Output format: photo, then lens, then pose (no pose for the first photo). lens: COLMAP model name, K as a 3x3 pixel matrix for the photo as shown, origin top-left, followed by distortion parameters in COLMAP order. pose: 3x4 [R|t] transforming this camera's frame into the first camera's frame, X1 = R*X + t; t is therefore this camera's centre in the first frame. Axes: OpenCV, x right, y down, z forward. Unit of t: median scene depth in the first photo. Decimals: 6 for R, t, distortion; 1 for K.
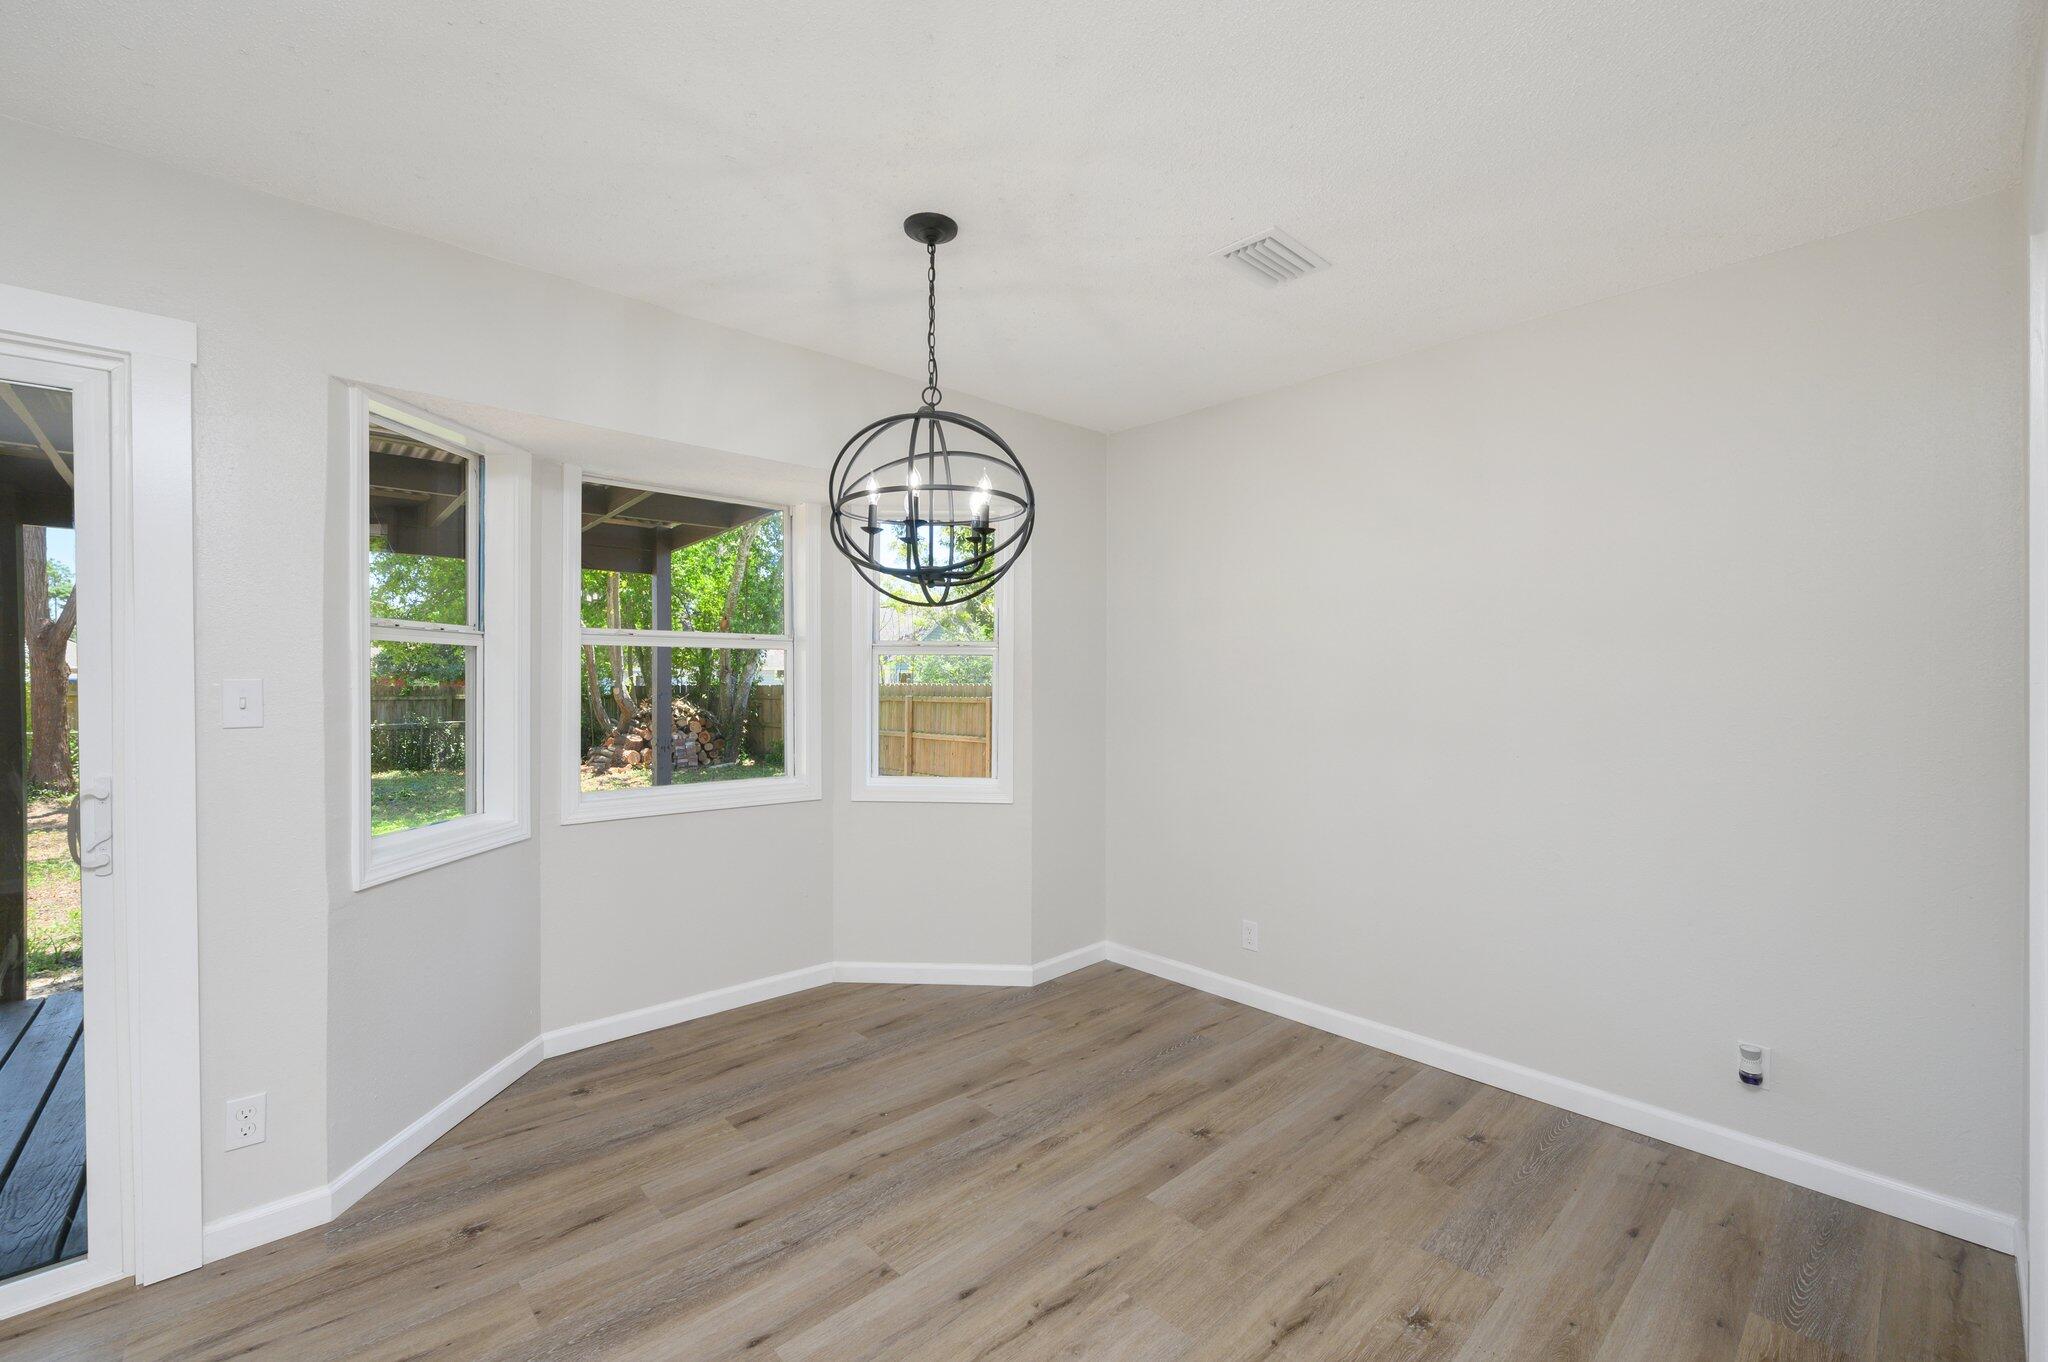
lens RADIAL K [[869.8, 0, 1003.6], [0, 869.8, 680.7], [0, 0, 1]] dist [-0.001861, -0.000068]
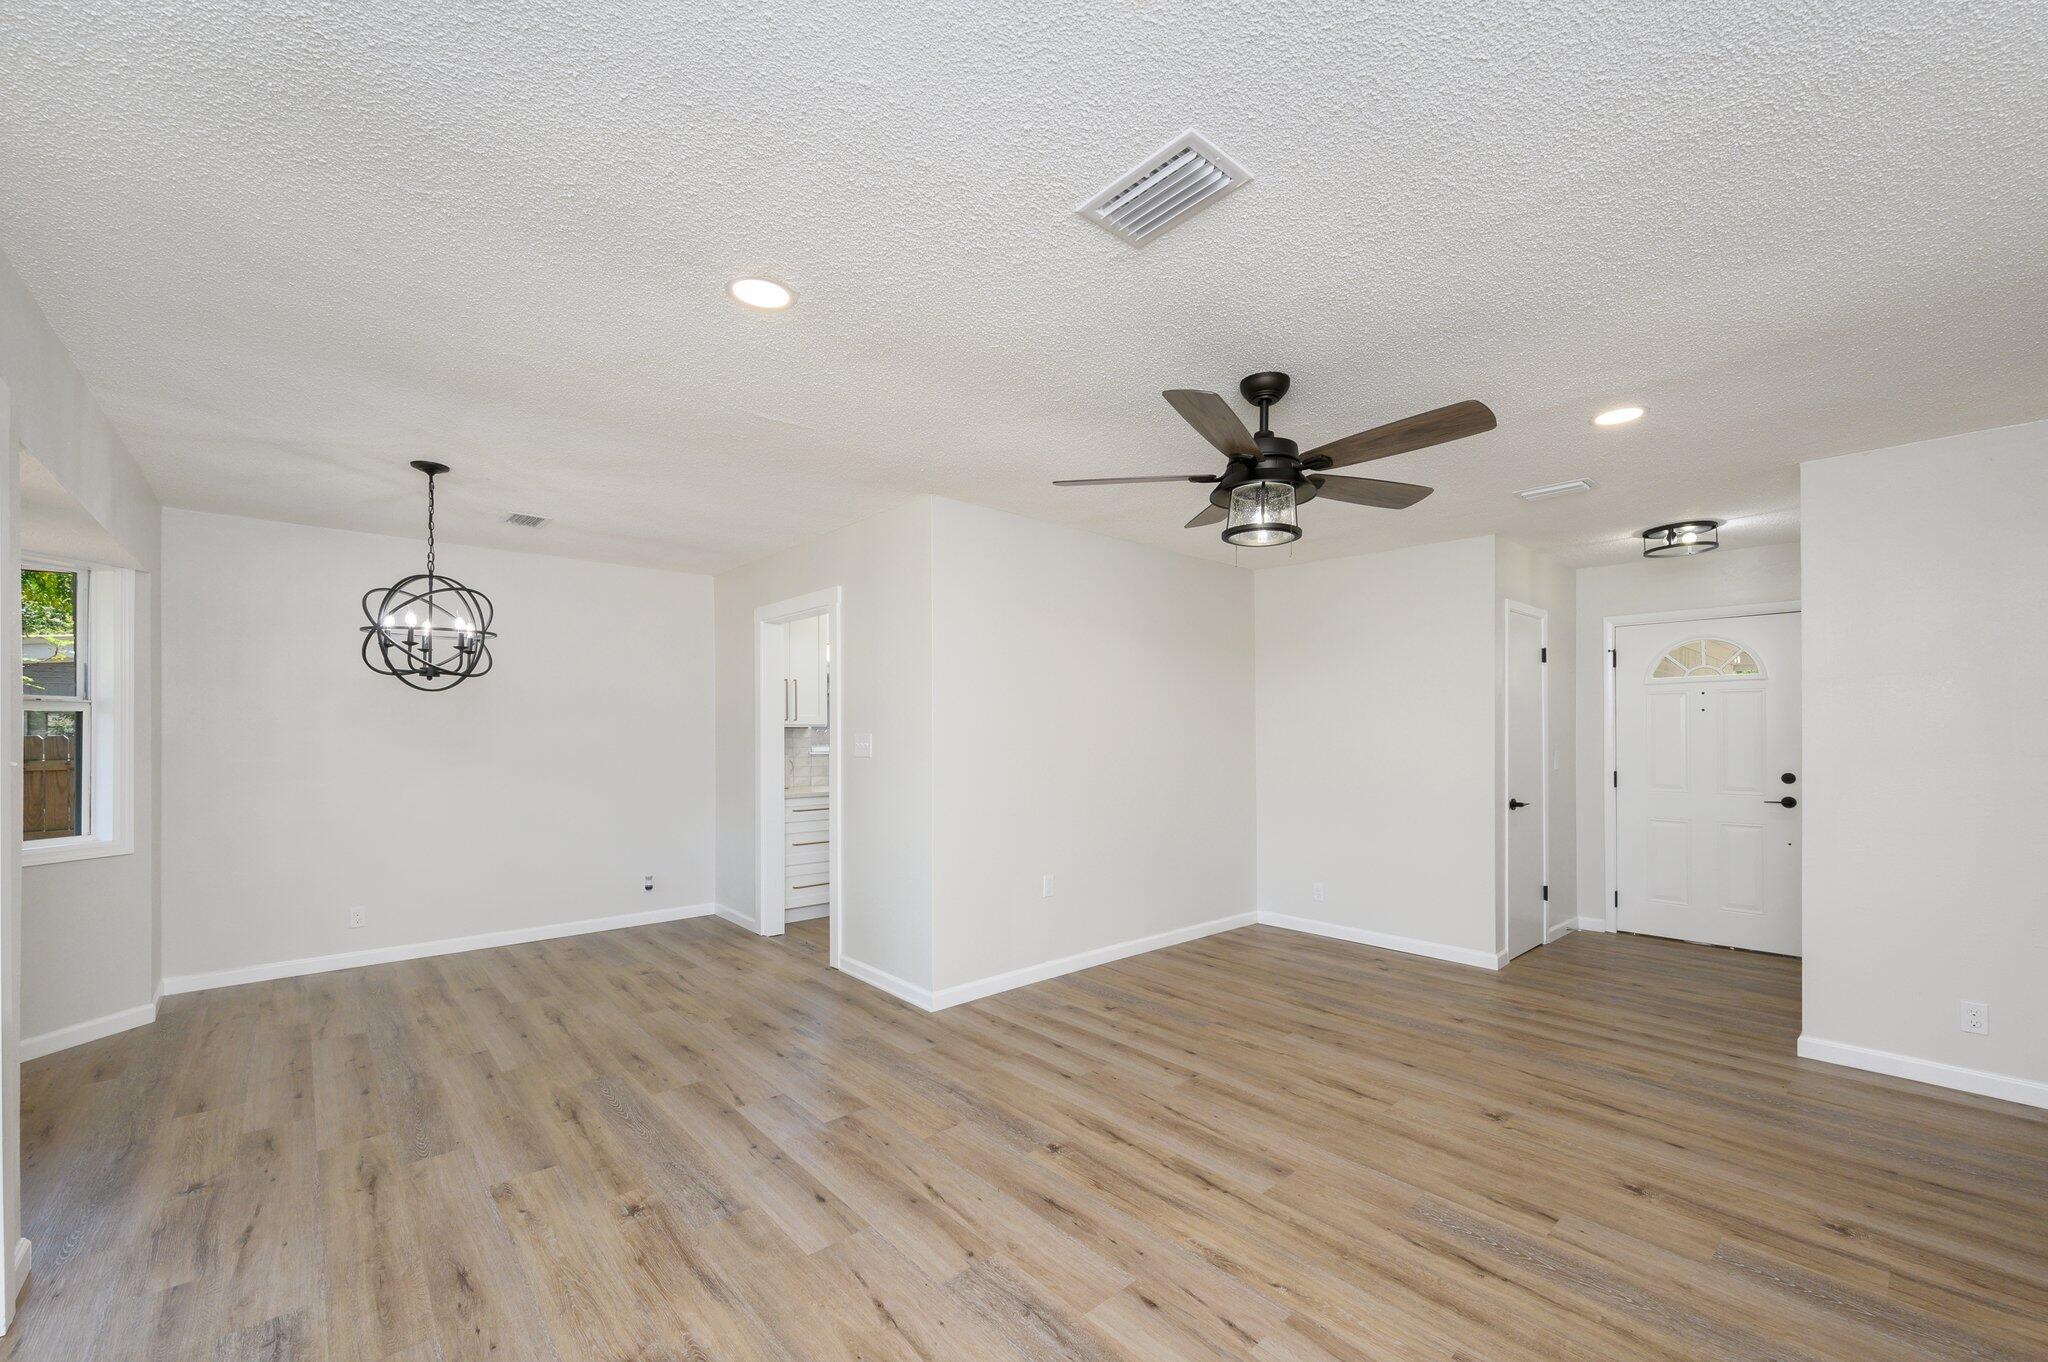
lens RADIAL K [[804.2, 0, 1005.0], [0, 804.2, 729.2], [0, 0, 1]] dist [-0.001841, -0.000019]
pose [[0.047043, 0.001744, 0.998891, -1.248233], [0.004181, 0.999989, -0.001943, -0.009741], [-0.998884, 0.004268, 0.047036, -0.153437]]
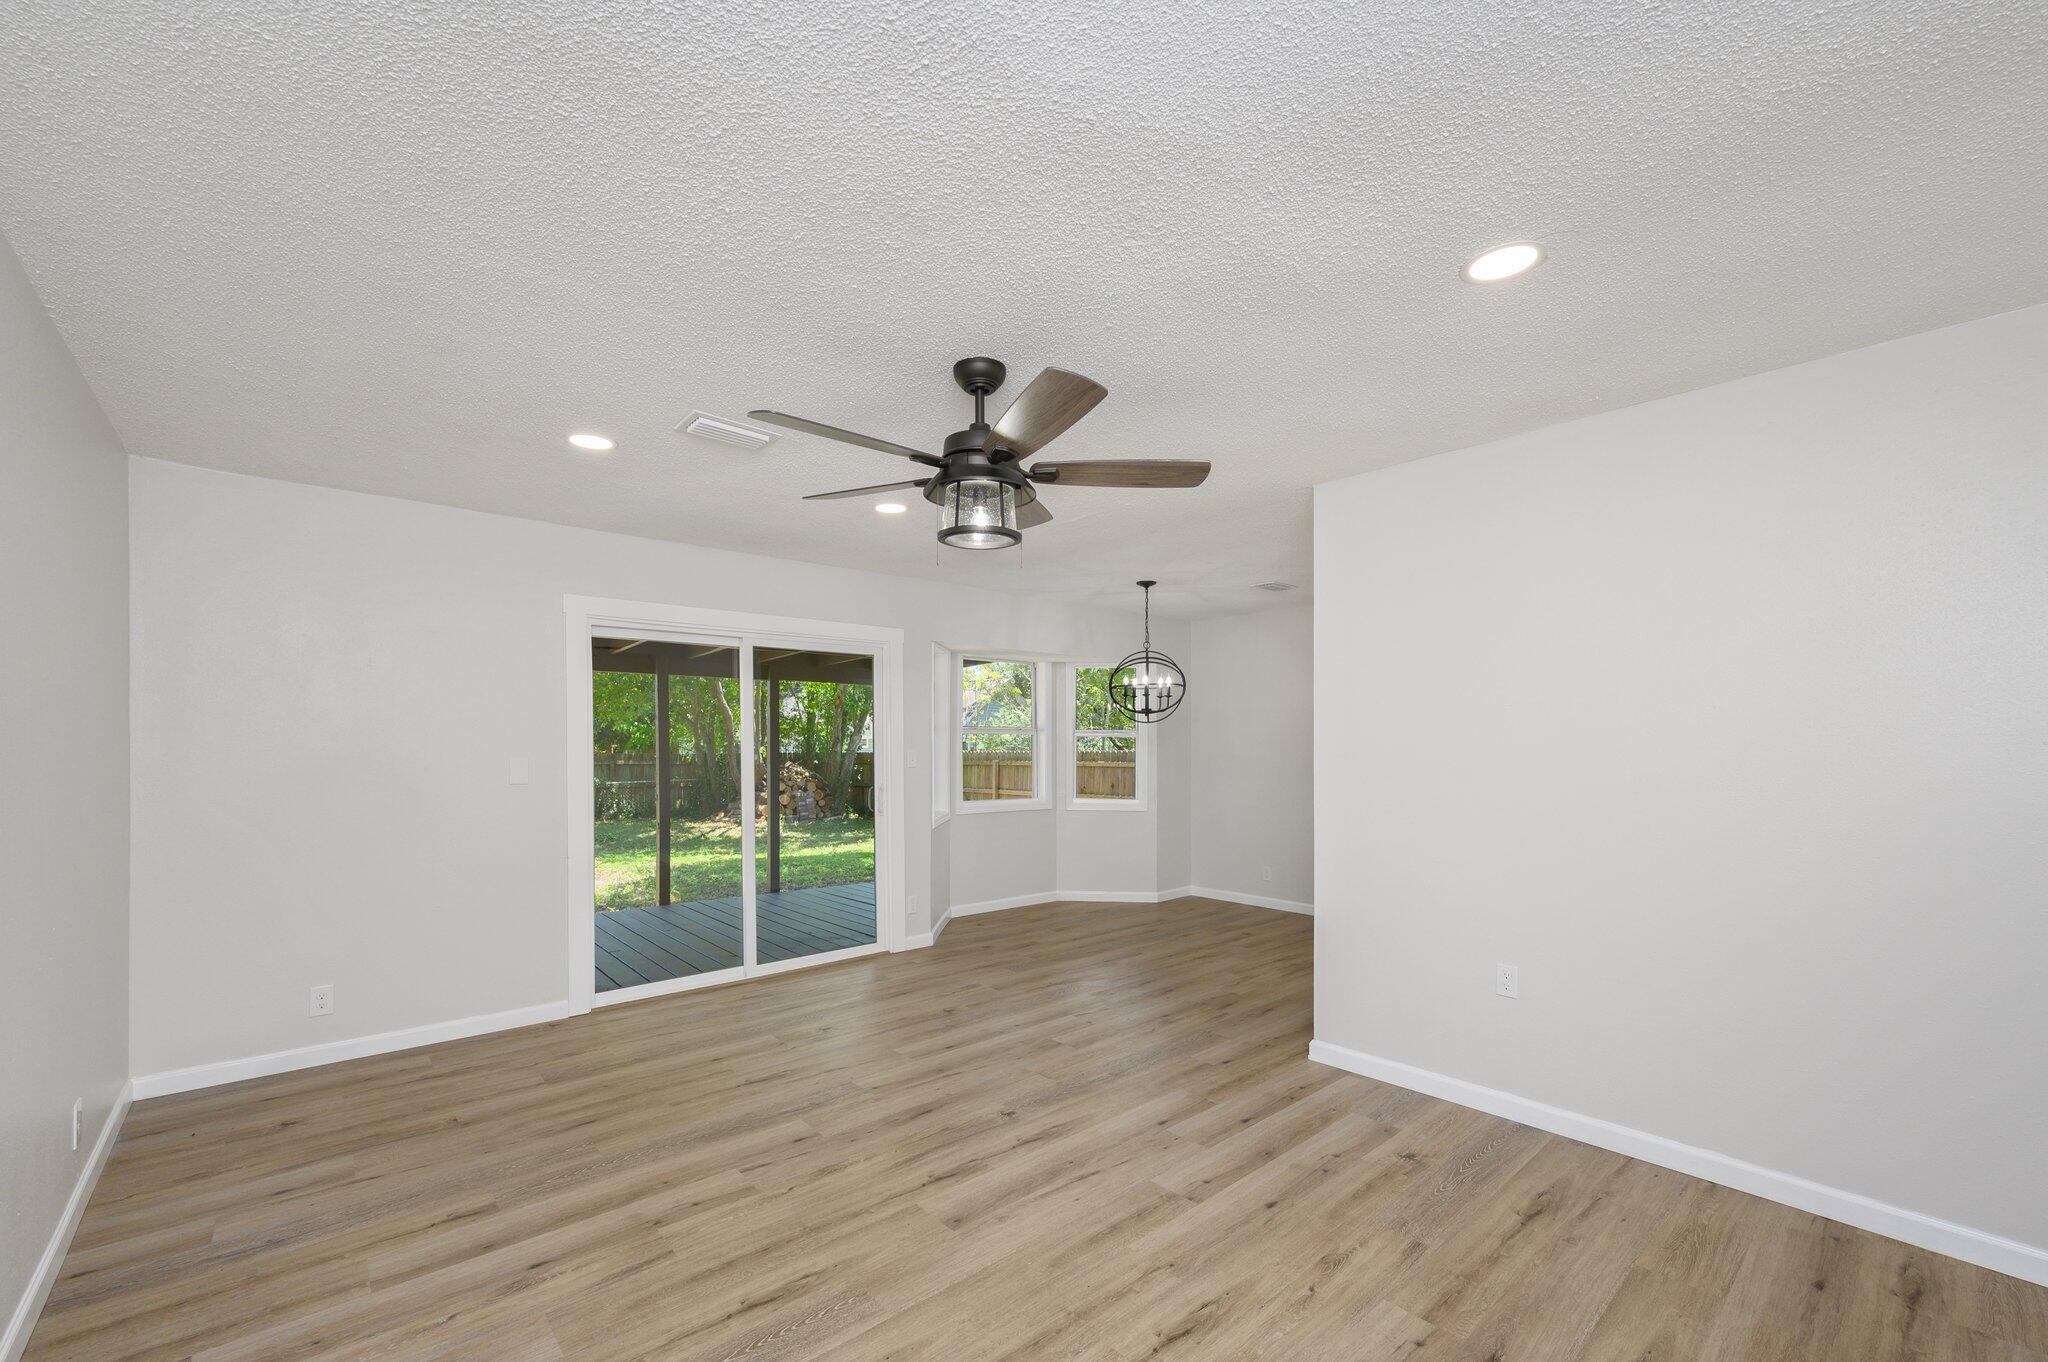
lens RADIAL K [[804.2, 0, 1028.9], [0, 804.2, 734.3], [0, 0, 1]] dist [-0.001841, -0.000019]
pose [[0.999938, -0.000059, -0.011144, -0.327929], [-0.000136, 0.999848, -0.017448, -0.004049], [0.011143, 0.017448, 0.999786, -1.166644]]
